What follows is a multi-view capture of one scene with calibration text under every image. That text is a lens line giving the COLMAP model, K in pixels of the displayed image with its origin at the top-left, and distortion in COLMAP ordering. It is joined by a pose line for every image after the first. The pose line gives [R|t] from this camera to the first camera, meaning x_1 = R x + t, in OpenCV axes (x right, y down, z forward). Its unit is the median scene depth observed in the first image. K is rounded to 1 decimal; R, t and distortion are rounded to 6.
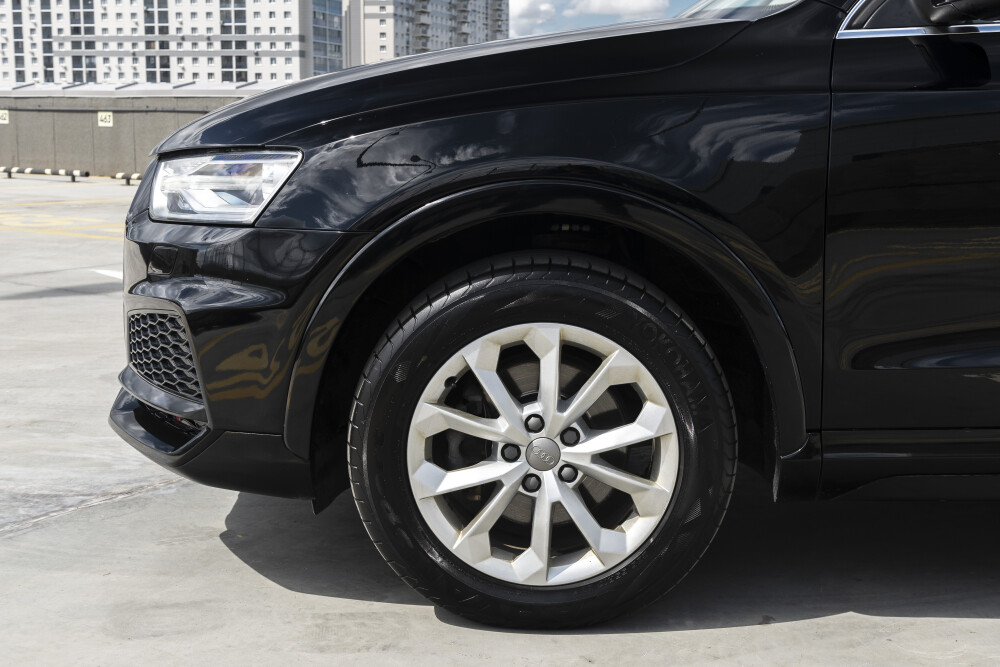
lens RADIAL K [[1072.1, 0, 463.3], [0, 1072.1, 331.4], [0, 0, 1]] dist [0.001721, 0.001797]
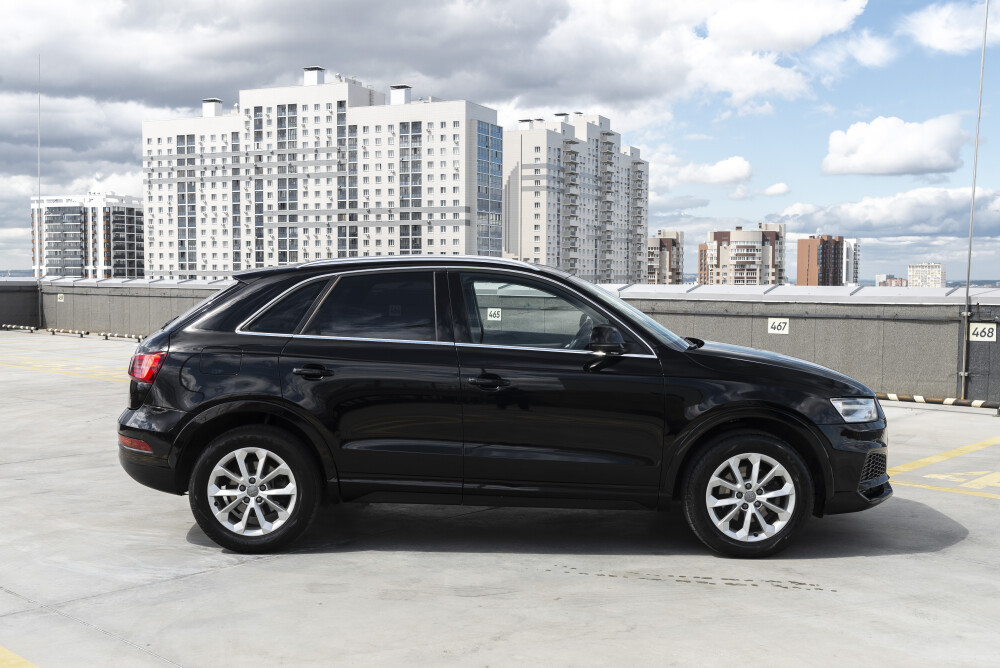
lens RADIAL K [[1072.1, 0, 463.3], [0, 1072.1, 331.9], [0, 0, 1]] dist [0.001721, 0.001797]
pose [[0.993188, 0.008117, -0.116238, -0.022030], [-0.022884, 0.991732, -0.126271, 0.002745], [0.114251, 0.128071, 0.985162, -0.125866]]
